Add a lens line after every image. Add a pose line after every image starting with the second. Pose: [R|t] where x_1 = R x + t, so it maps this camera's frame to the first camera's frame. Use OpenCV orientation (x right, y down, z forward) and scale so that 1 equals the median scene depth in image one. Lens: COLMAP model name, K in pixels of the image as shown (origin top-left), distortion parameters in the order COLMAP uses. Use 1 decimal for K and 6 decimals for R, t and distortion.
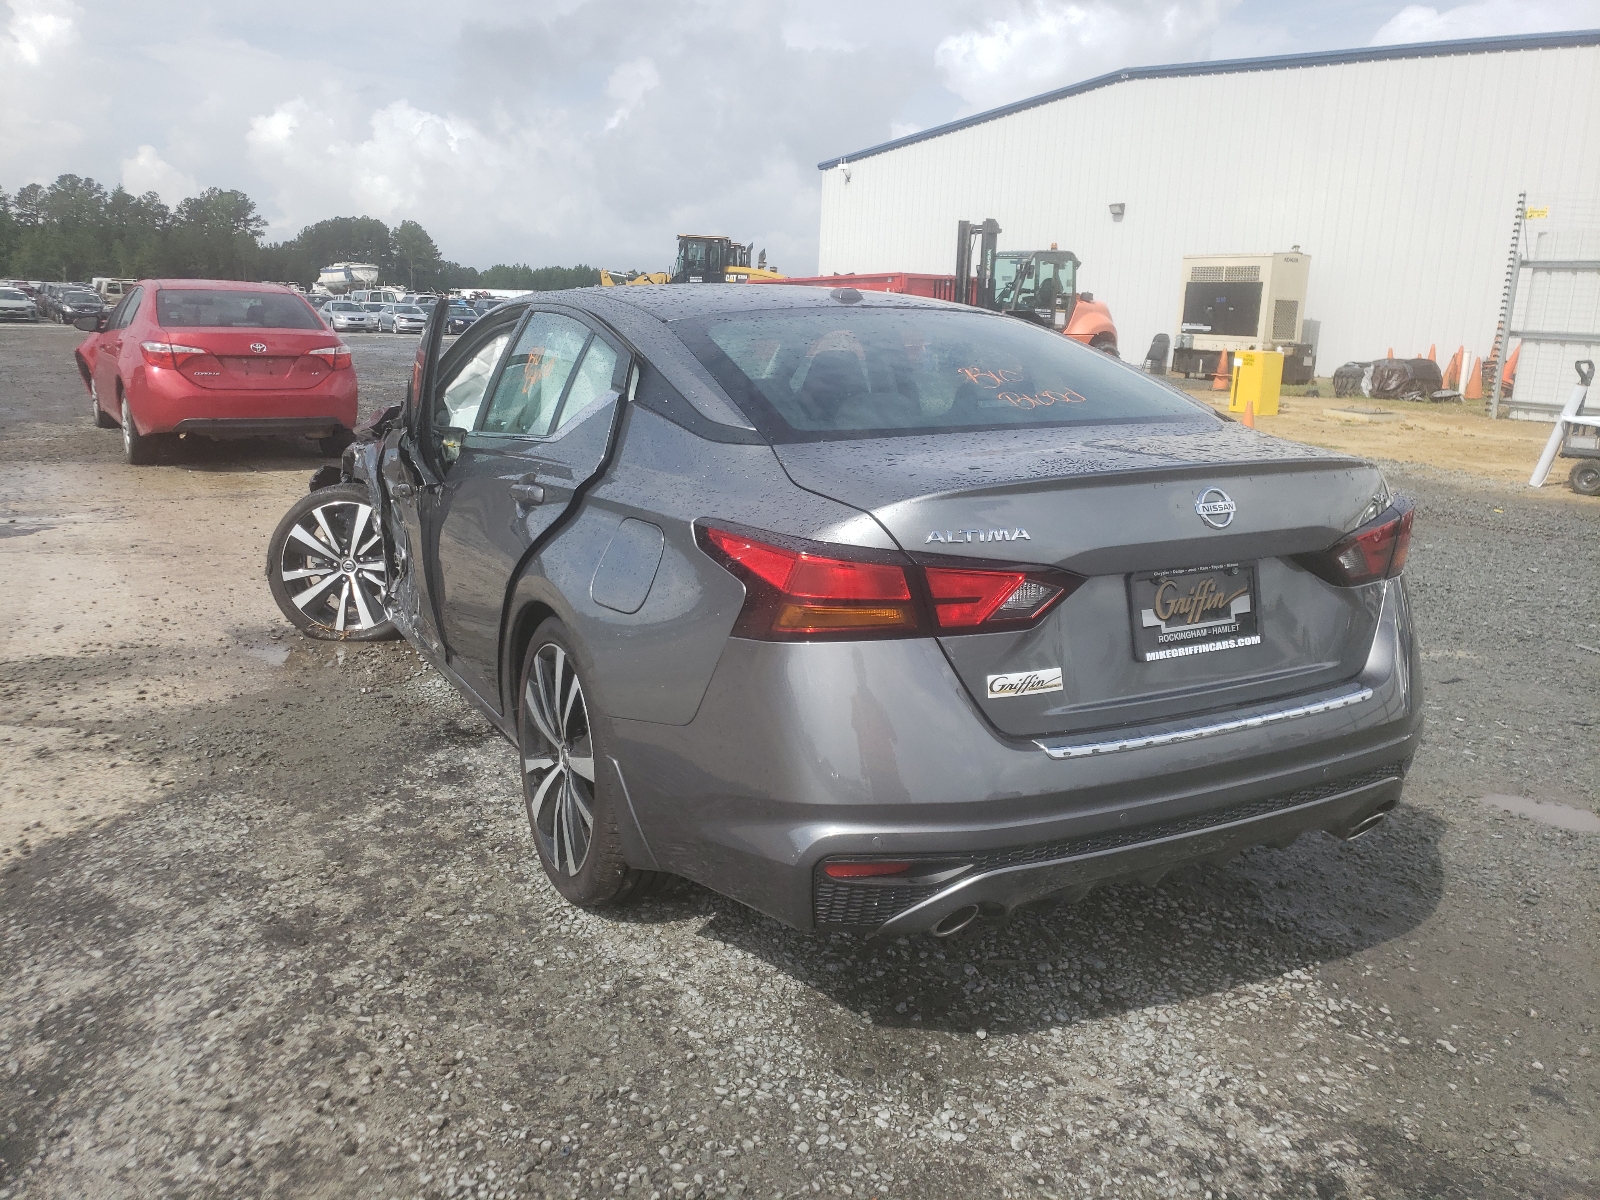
lens RADIAL K [[1216.6, 0, 789.9], [0, 1216.6, 602.7], [0, 0, 1]] dist [0.024647, 0.012297]
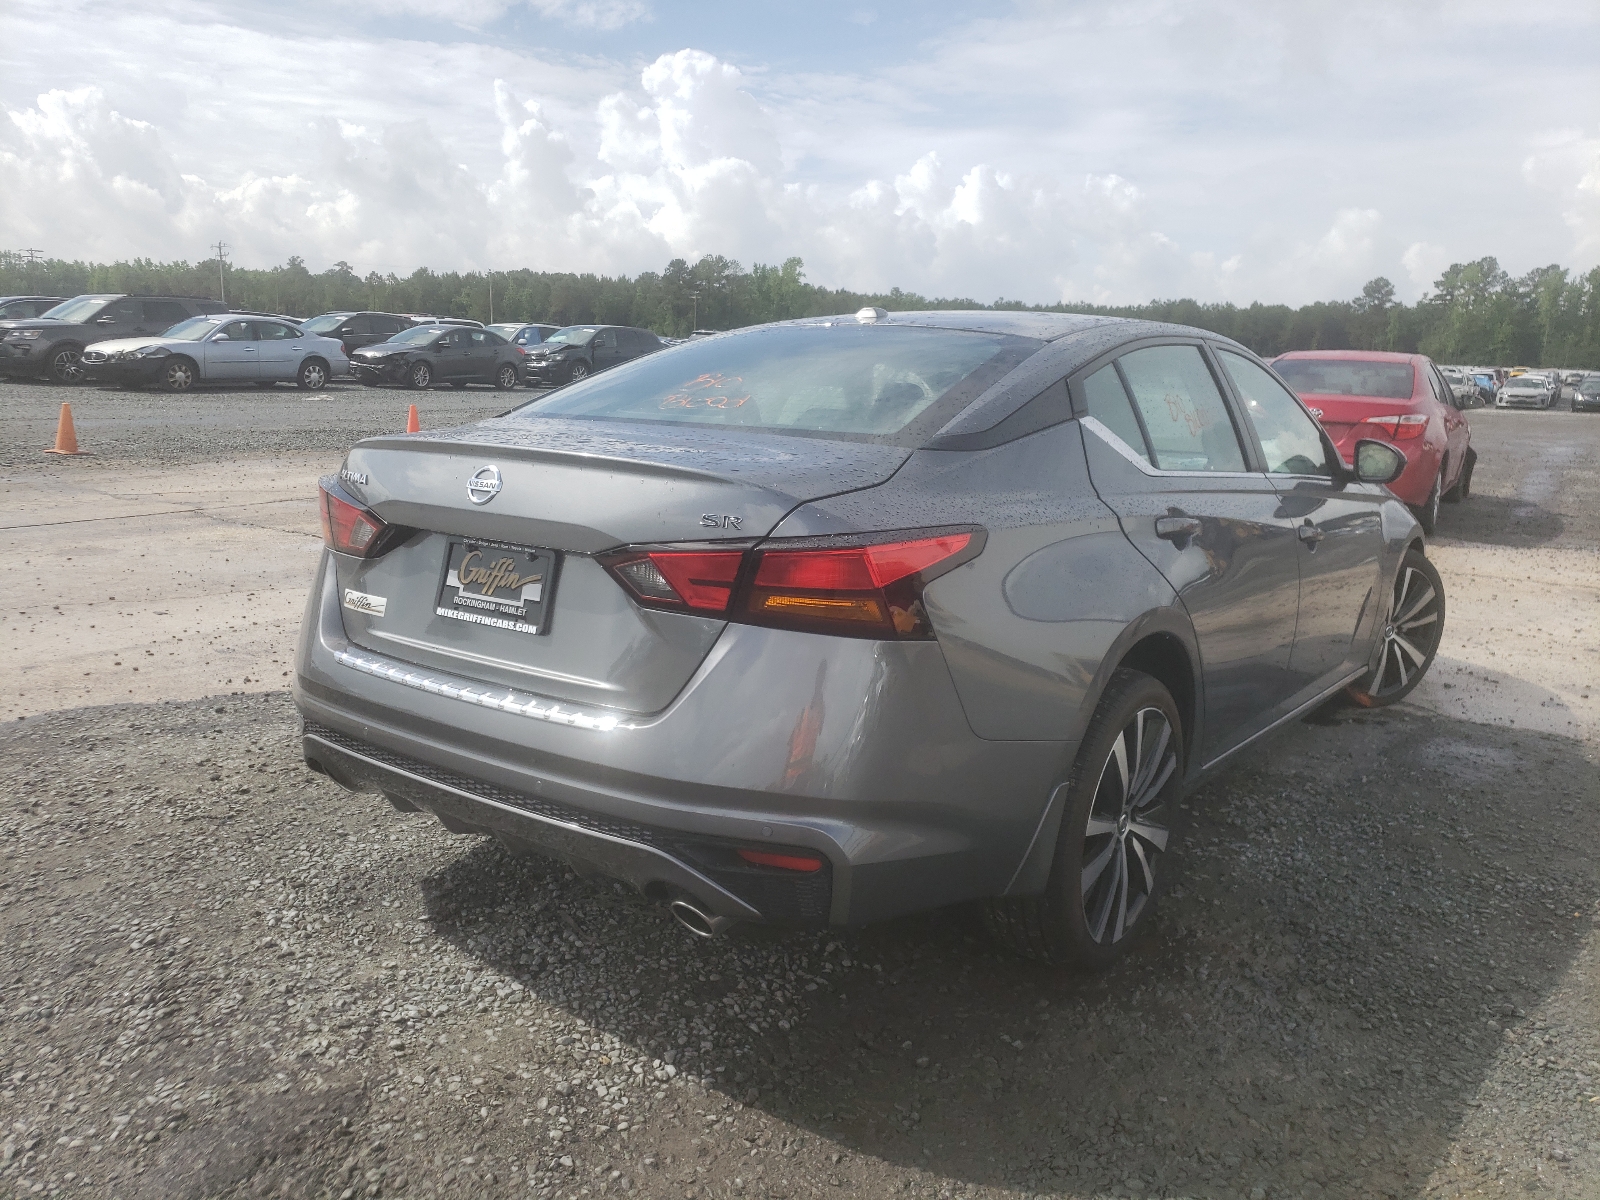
lens RADIAL K [[1216.6, 0, 789.7], [0, 1216.6, 595.8], [0, 0, 1]] dist [0.024647, 0.012297]
pose [[0.453374, 0.163174, -0.876257, 1.347187], [-0.228528, 0.971518, 0.062672, -0.105878], [0.861526, 0.171836, 0.477751, 0.721620]]
